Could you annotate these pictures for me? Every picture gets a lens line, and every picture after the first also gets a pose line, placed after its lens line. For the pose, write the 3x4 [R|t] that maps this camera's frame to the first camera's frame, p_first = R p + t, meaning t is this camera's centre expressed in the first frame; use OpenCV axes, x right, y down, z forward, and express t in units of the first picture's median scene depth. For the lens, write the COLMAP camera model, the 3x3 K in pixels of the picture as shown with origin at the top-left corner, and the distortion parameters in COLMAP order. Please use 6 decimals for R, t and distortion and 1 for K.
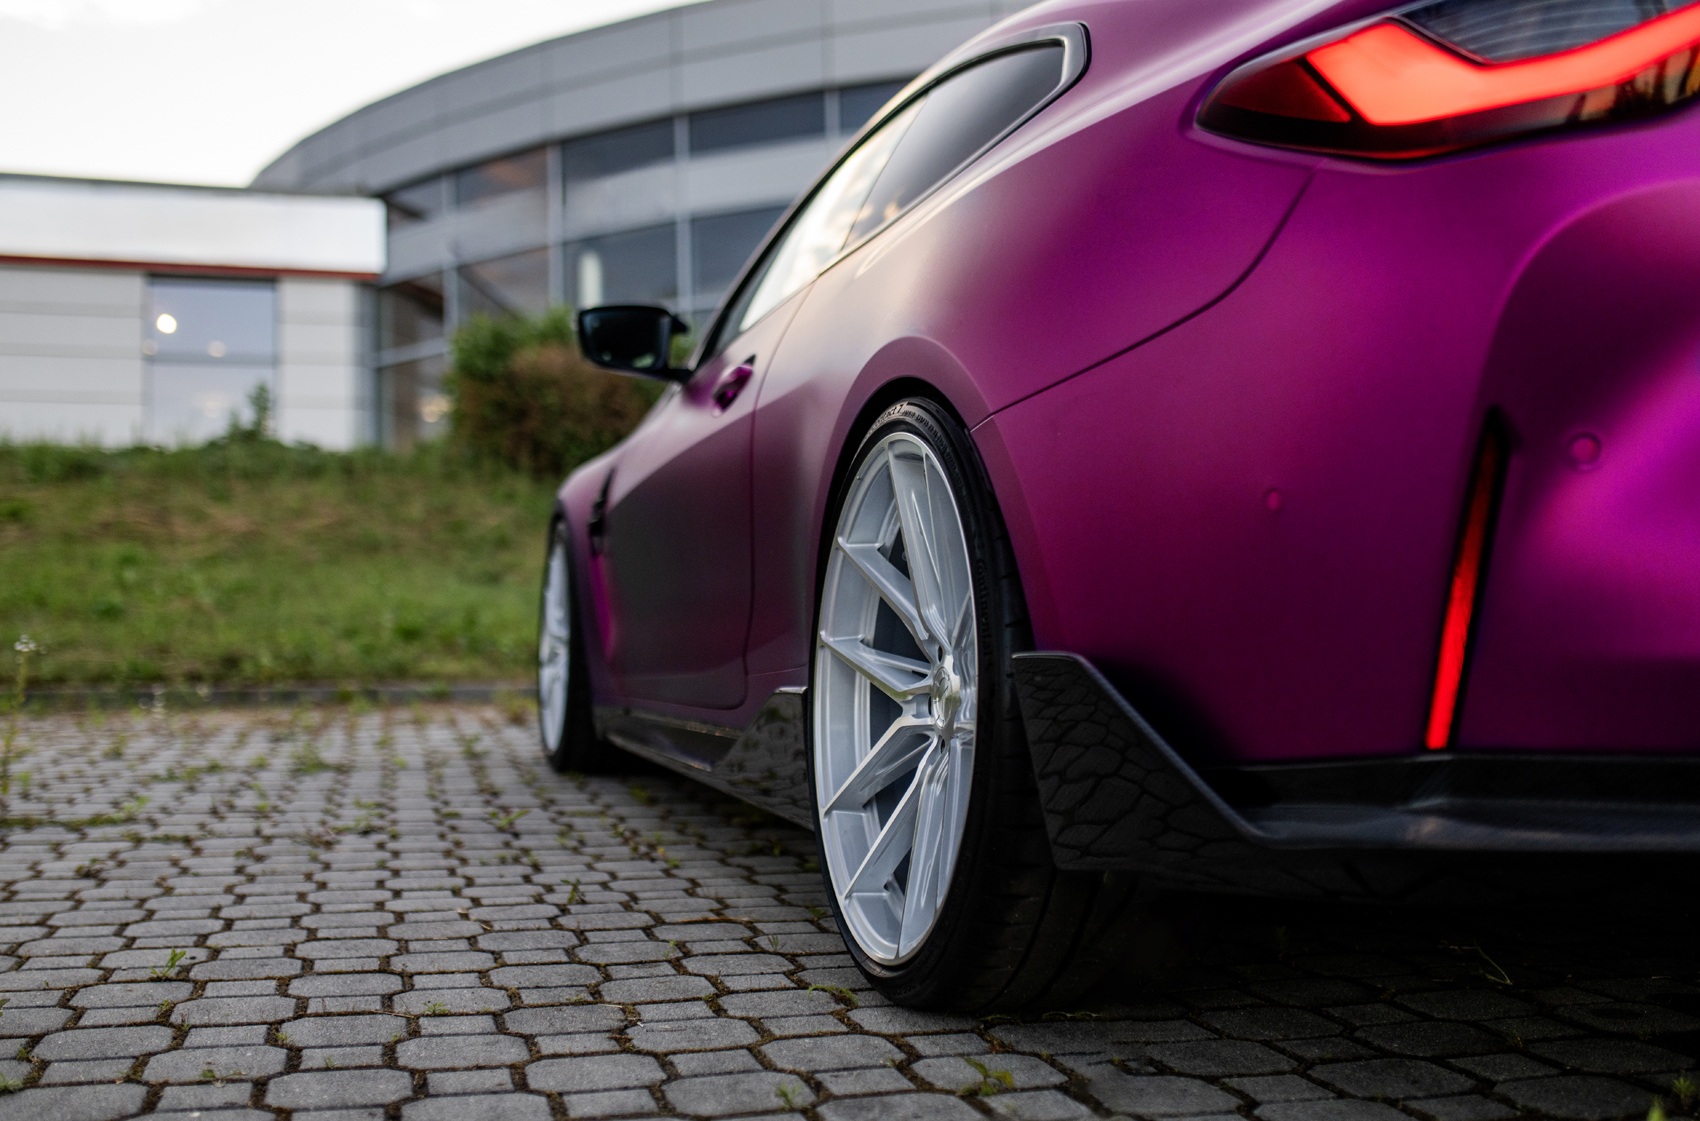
lens RADIAL K [[2018.9, 0, 842.2], [0, 2018.9, 591.6], [0, 0, 1]] dist [-0.016447, 0.022053]
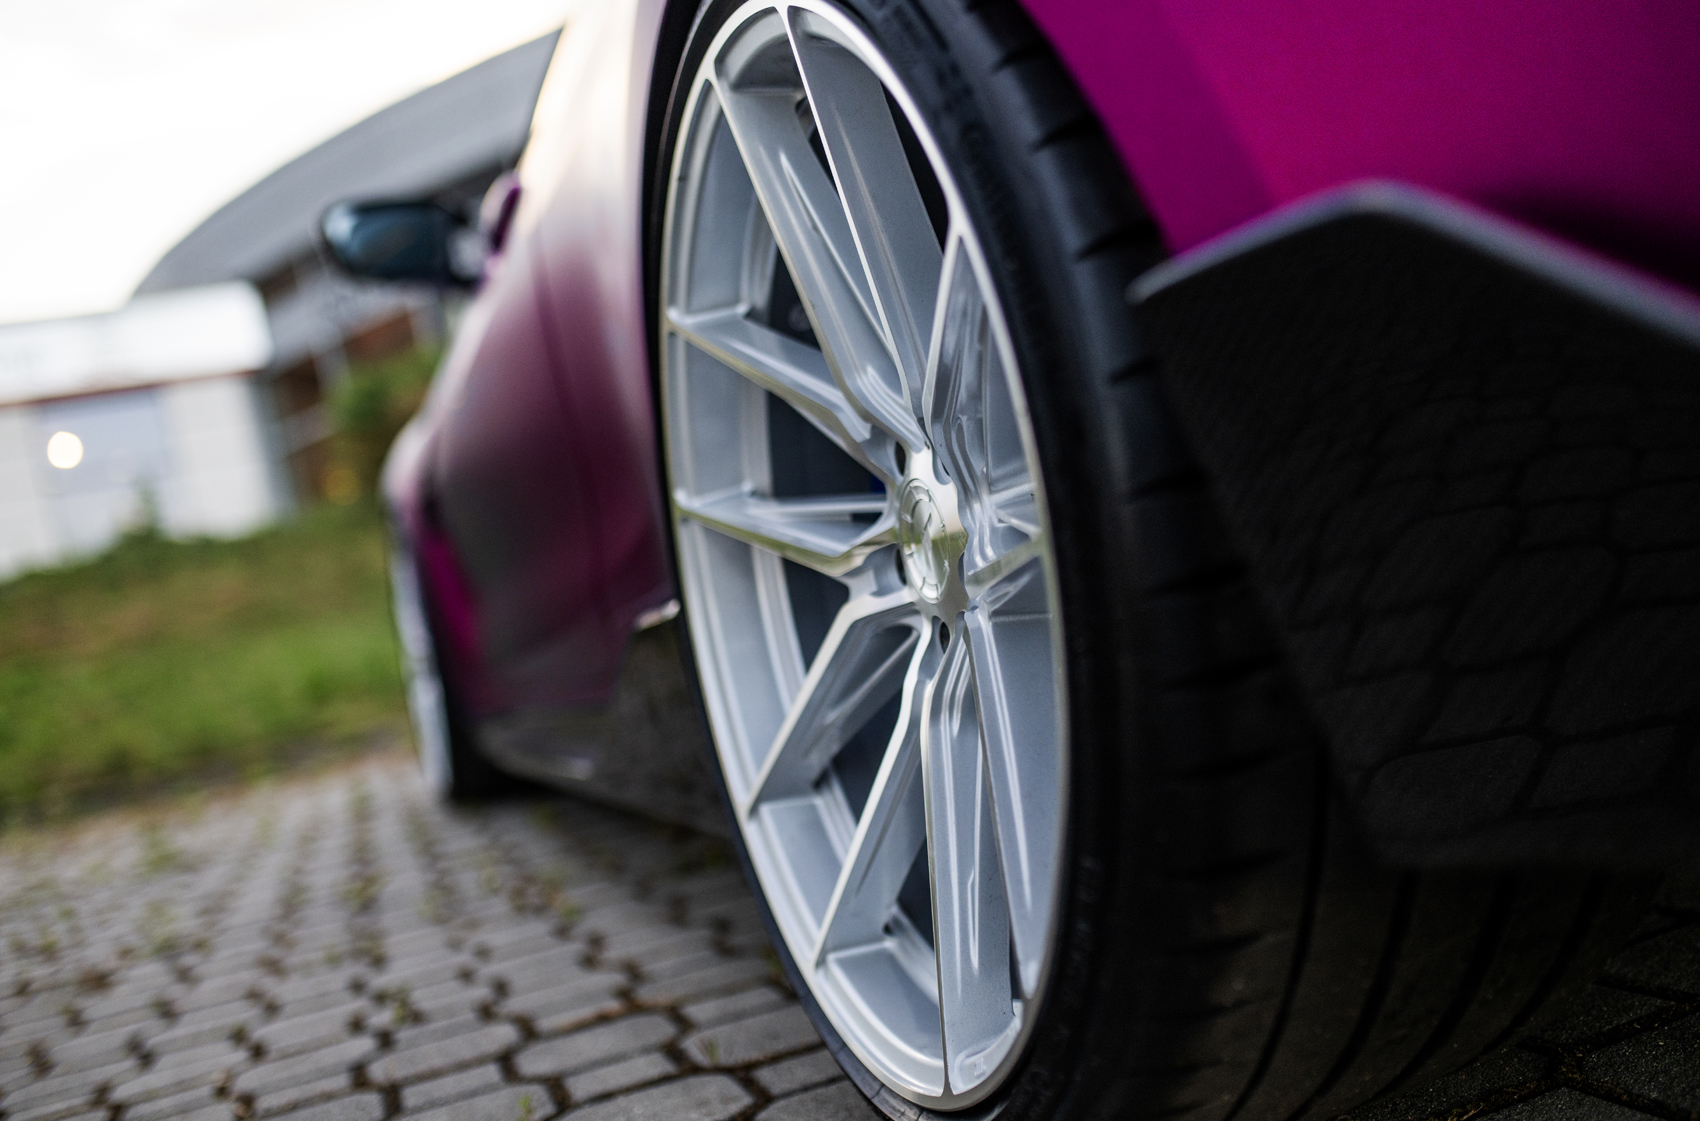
lens RADIAL K [[2018.9, 0, 842.2], [0, 2018.9, 591.6], [0, 0, 1]] dist [-0.016447, 0.022053]
pose [[0.978378, -0.203557, 0.036623, 0.008751], [0.202906, 0.978979, 0.020715, 0.046873], [-0.040070, -0.012836, 0.999114, 0.471421]]
